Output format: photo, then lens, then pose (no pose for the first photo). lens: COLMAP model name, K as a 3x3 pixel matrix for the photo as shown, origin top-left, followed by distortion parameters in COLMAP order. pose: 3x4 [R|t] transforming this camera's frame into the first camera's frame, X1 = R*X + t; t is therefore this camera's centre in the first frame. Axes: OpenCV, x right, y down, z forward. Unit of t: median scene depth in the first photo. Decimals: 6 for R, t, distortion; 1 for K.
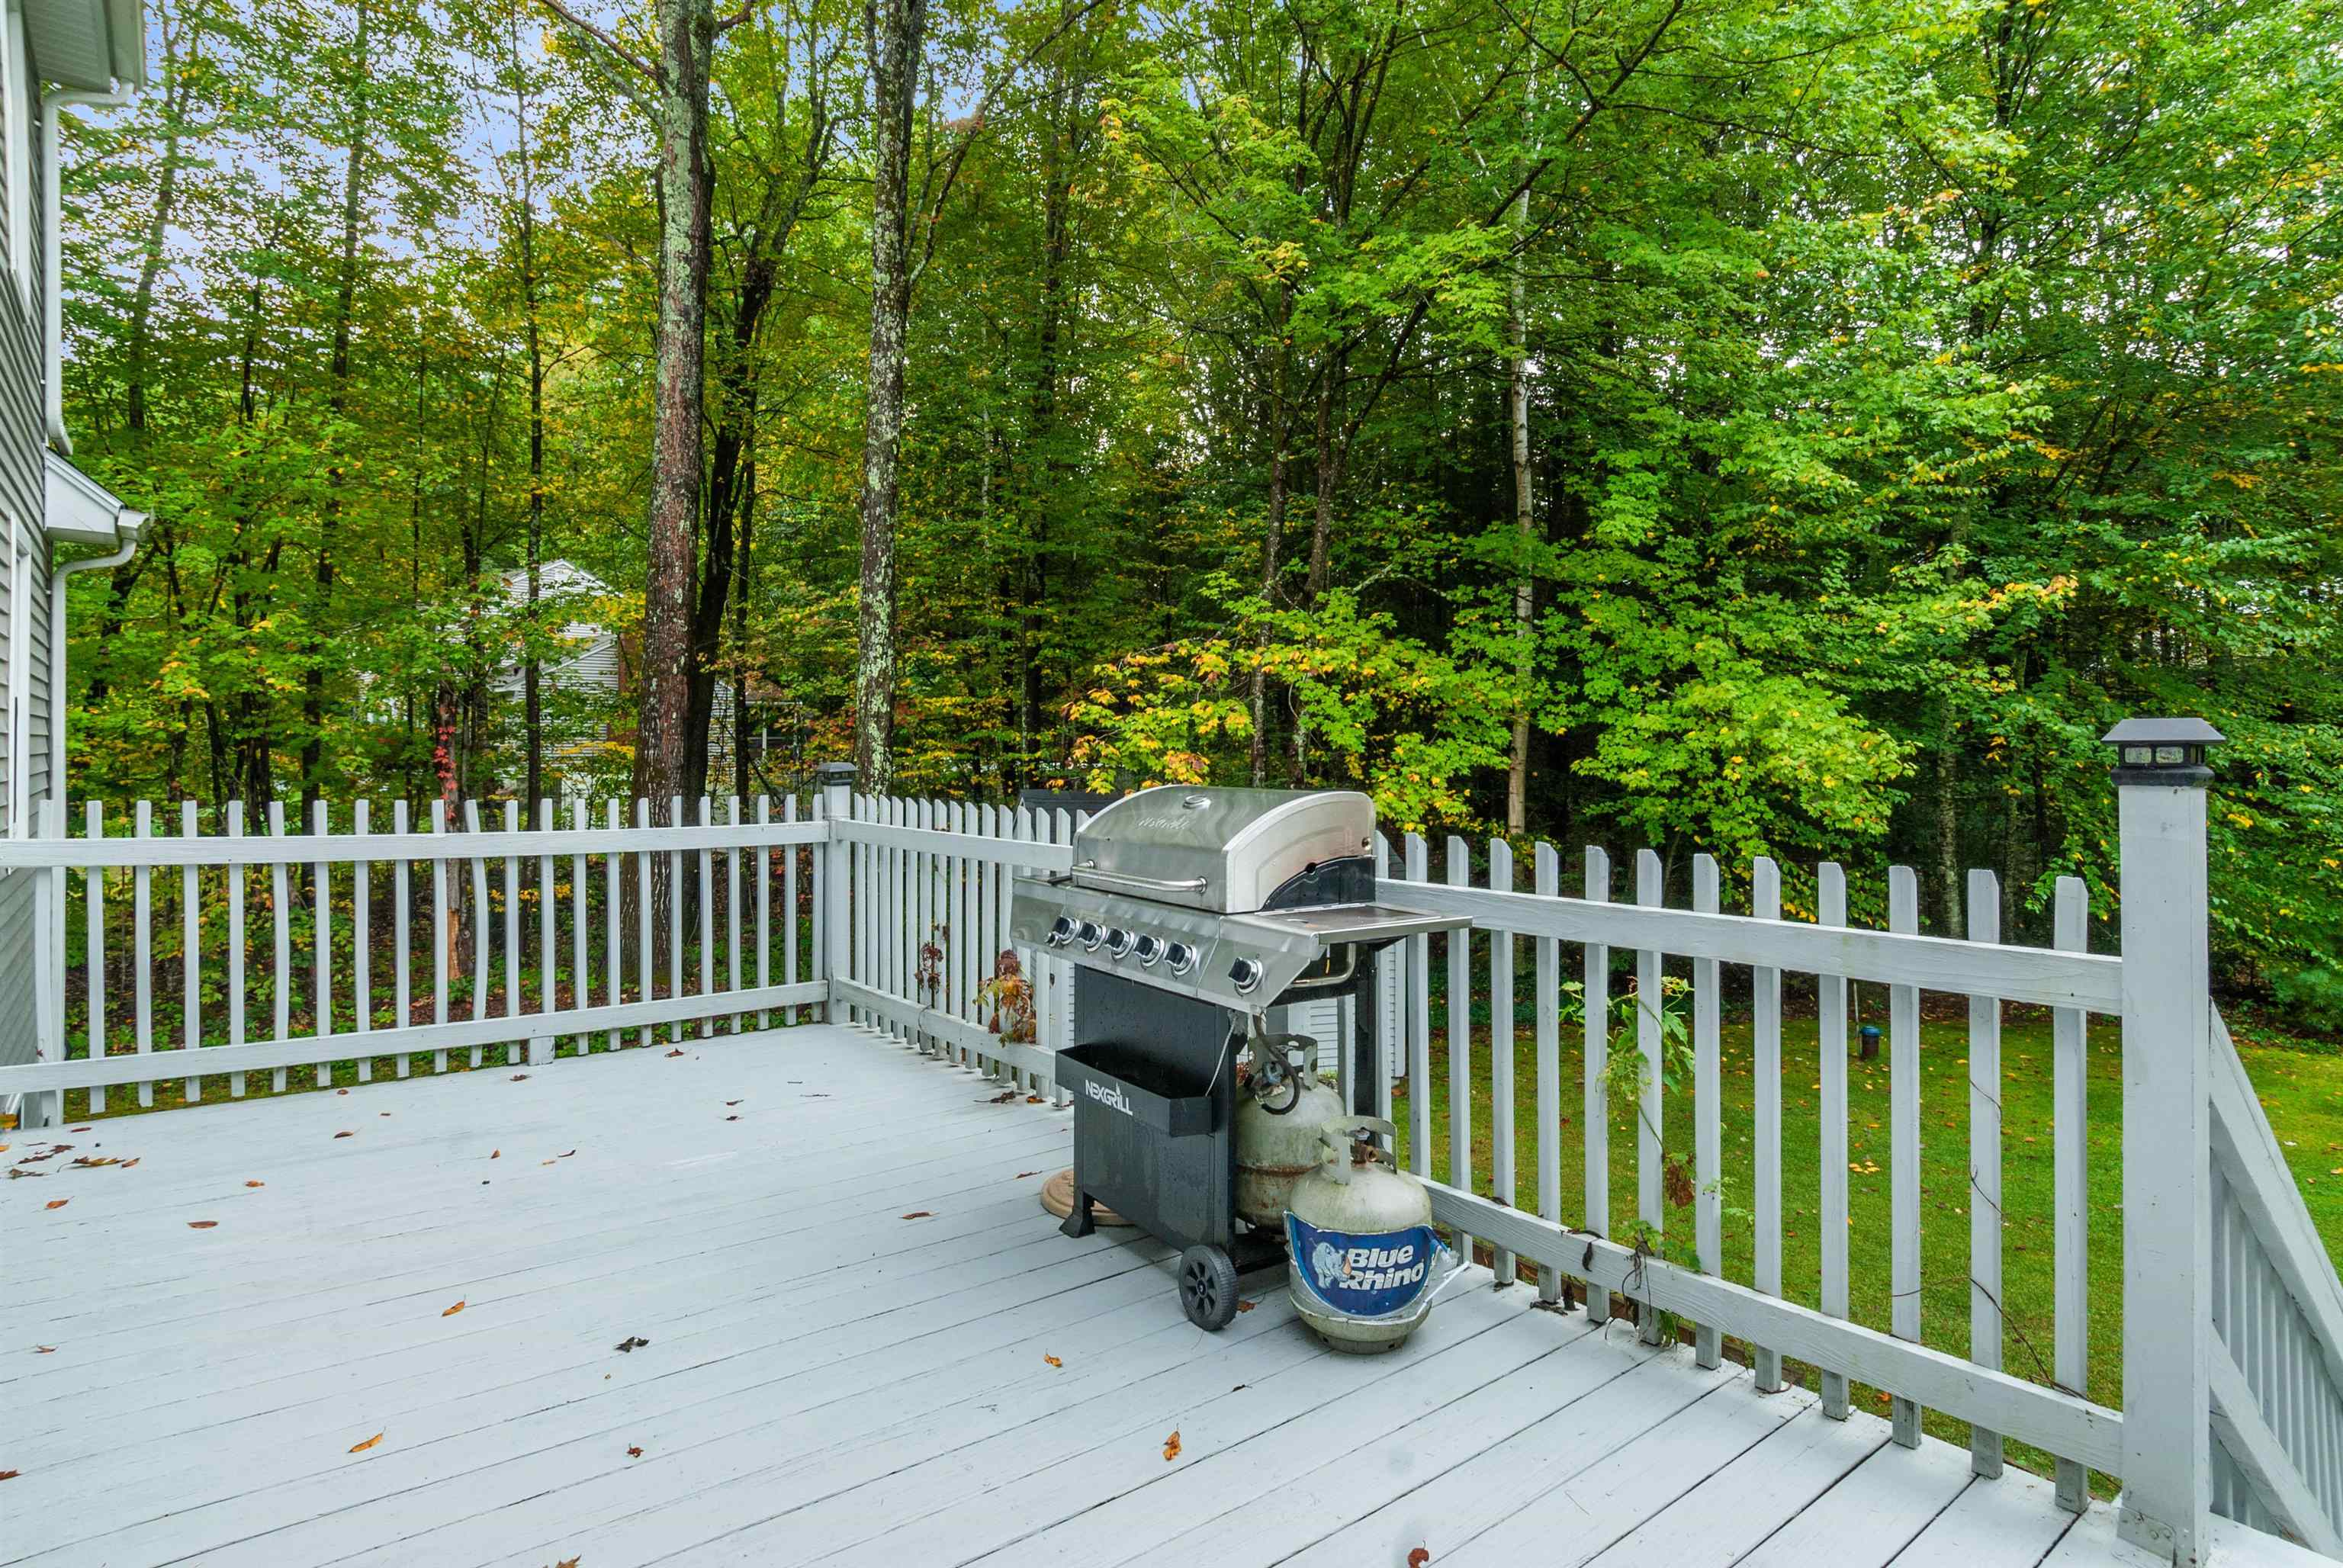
lens RADIAL K [[1288.3, 0, 1176.2], [0, 1288.3, 764.2], [0, 0, 1]] dist [0.001081, -0.003595]
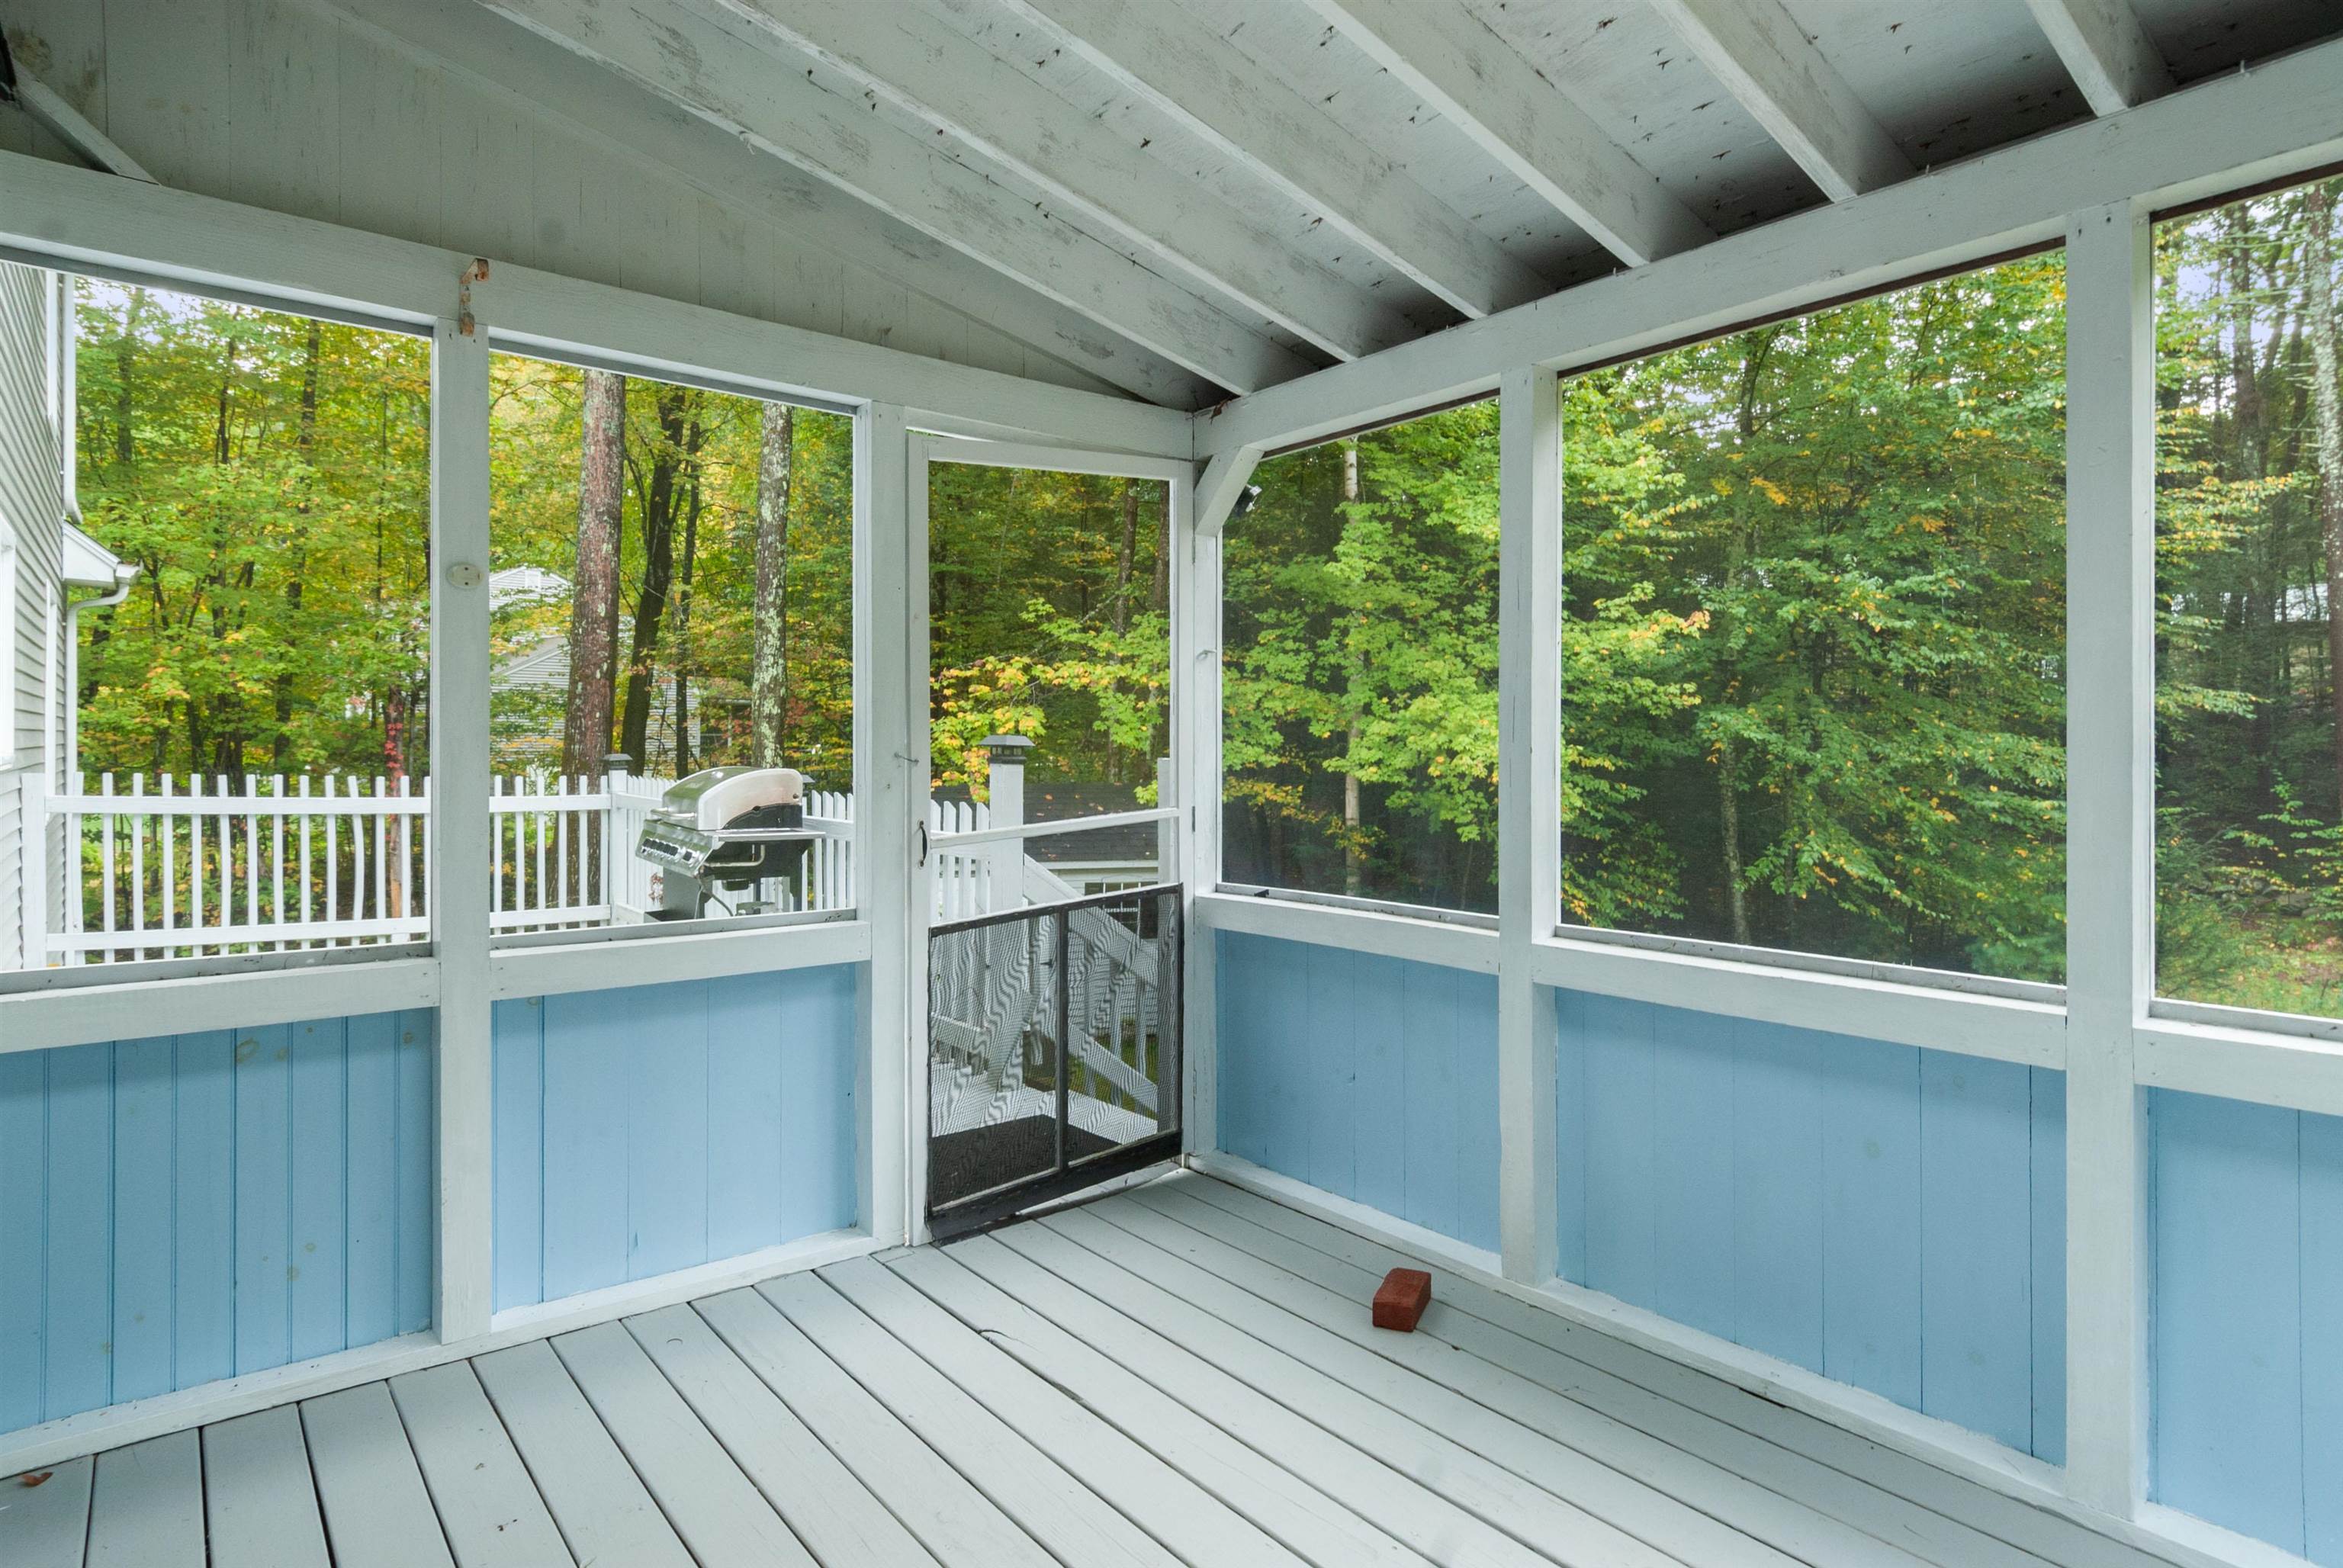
lens RADIAL K [[1288.3, 0, 1165.1], [0, 1288.3, 777.9], [0, 0, 1]] dist [0.001081, -0.003595]
pose [[0.999972, 0.007490, 0.000943, 0.152676], [-0.007500, 0.999912, 0.010900, 0.002341], [-0.000861, -0.010907, 0.999940, -0.193781]]
